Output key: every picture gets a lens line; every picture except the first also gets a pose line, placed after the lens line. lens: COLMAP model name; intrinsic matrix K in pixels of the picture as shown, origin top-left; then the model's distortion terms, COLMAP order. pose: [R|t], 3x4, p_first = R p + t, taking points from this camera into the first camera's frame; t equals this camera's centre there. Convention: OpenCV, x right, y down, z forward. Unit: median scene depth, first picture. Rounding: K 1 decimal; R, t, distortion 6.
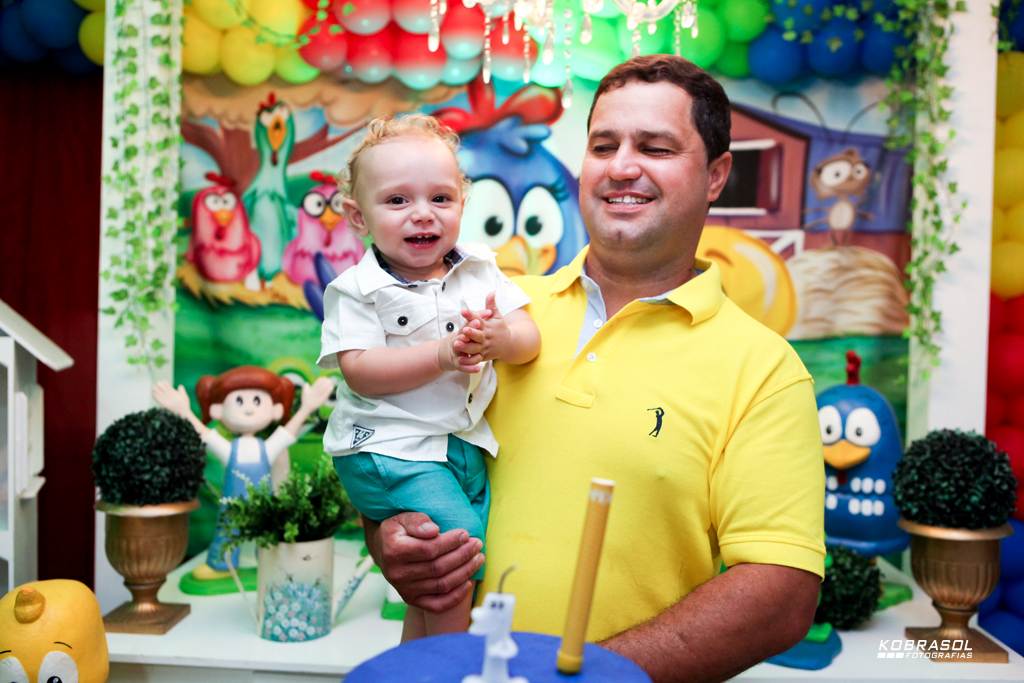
lens RADIAL K [[917.8, 0, 512.0], [0, 917.8, 341.5], [0, 0, 1]] dist [-0.071039, 0.111211]
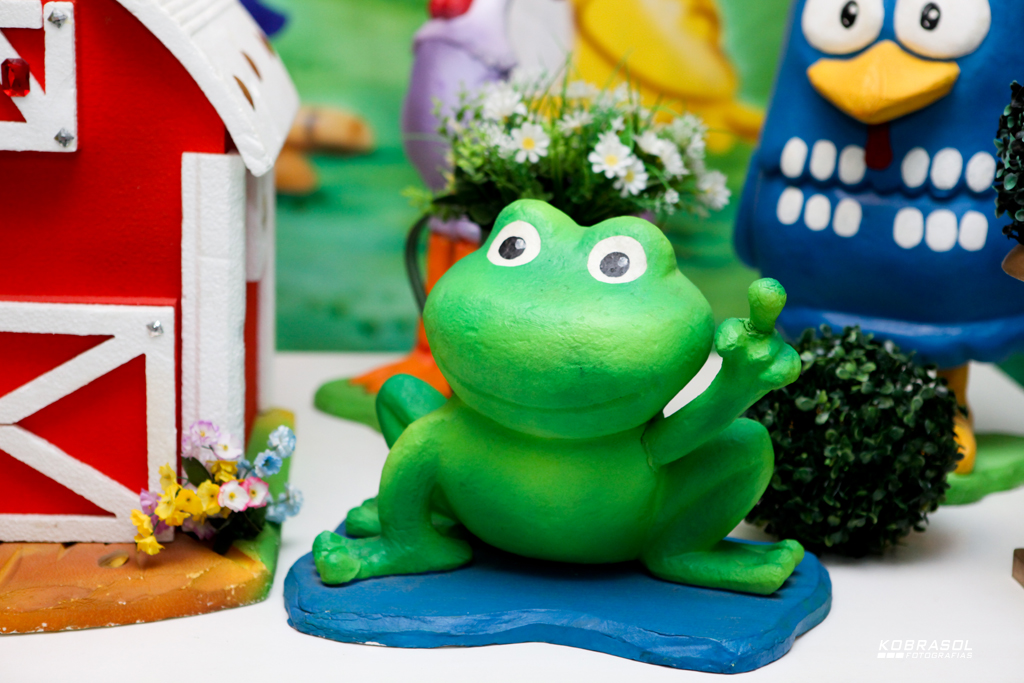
lens RADIAL K [[2004.0, 0, 512.0], [0, 2004.0, 341.5], [0, 0, 1]] dist [0.245567, -0.010777]
pose [[0.995338, -0.010209, 0.095904, 0.118755], [-0.009010, 0.980190, 0.197856, 0.056643], [-0.096024, -0.197798, 0.975528, 0.184063]]
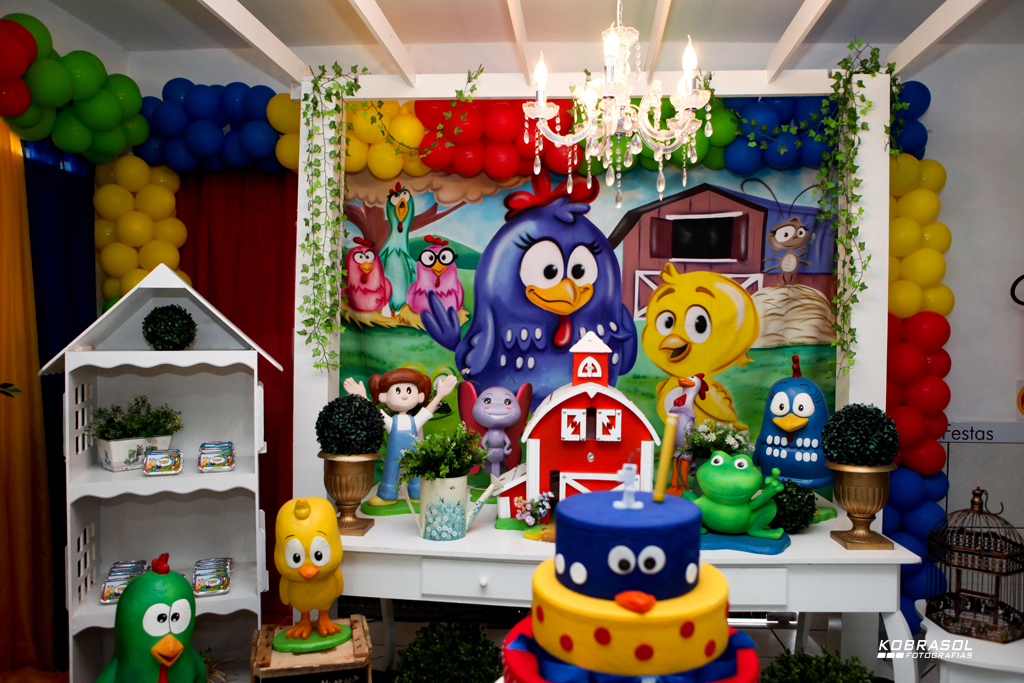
lens RADIAL K [[718.2, 0, 512.0], [0, 718.2, 341.5], [0, 0, 1]] dist [-0.097915, 0.085475]
pose [[0.999459, -0.007585, -0.032001, -0.057239], [0.007169, 0.999889, -0.013076, -0.000617], [0.032096, 0.012839, 0.999402, -0.178904]]
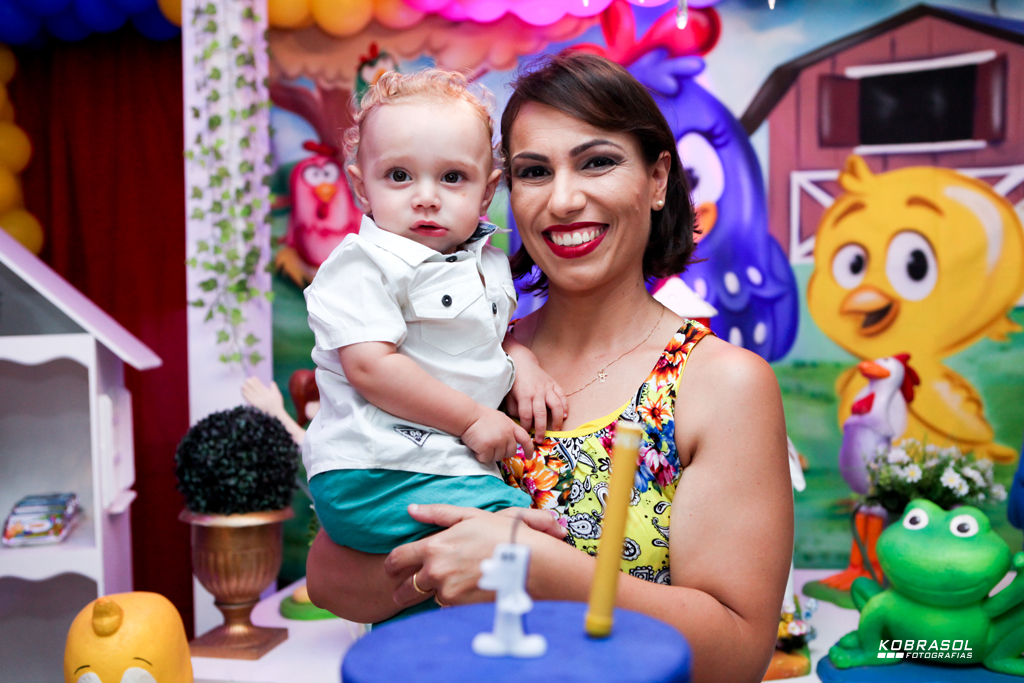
lens RADIAL K [[1130.8, 0, 512.0], [0, 1130.8, 341.5], [0, 0, 1]] dist [-0.026945, 0.060370]
pose [[0.984551, -0.037104, -0.171124, 0.044876], [0.037387, 0.999300, -0.001566, 0.016800], [0.171062, -0.004856, 0.985248, -0.030374]]
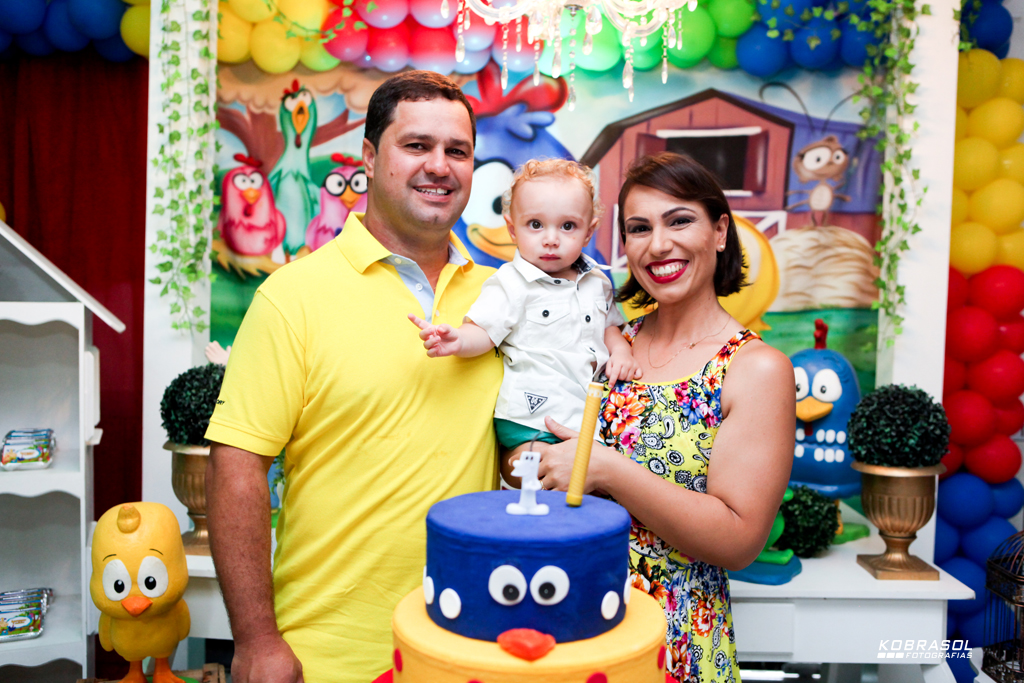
lens RADIAL K [[944.9, 0, 512.0], [0, 944.9, 341.5], [0, 0, 1]] dist [-0.065502, 0.113974]
pose [[0.999979, 0.005548, 0.003377, -0.012420], [-0.005626, 0.999706, 0.023582, 0.011094], [-0.003245, -0.023600, 0.999716, -0.149181]]
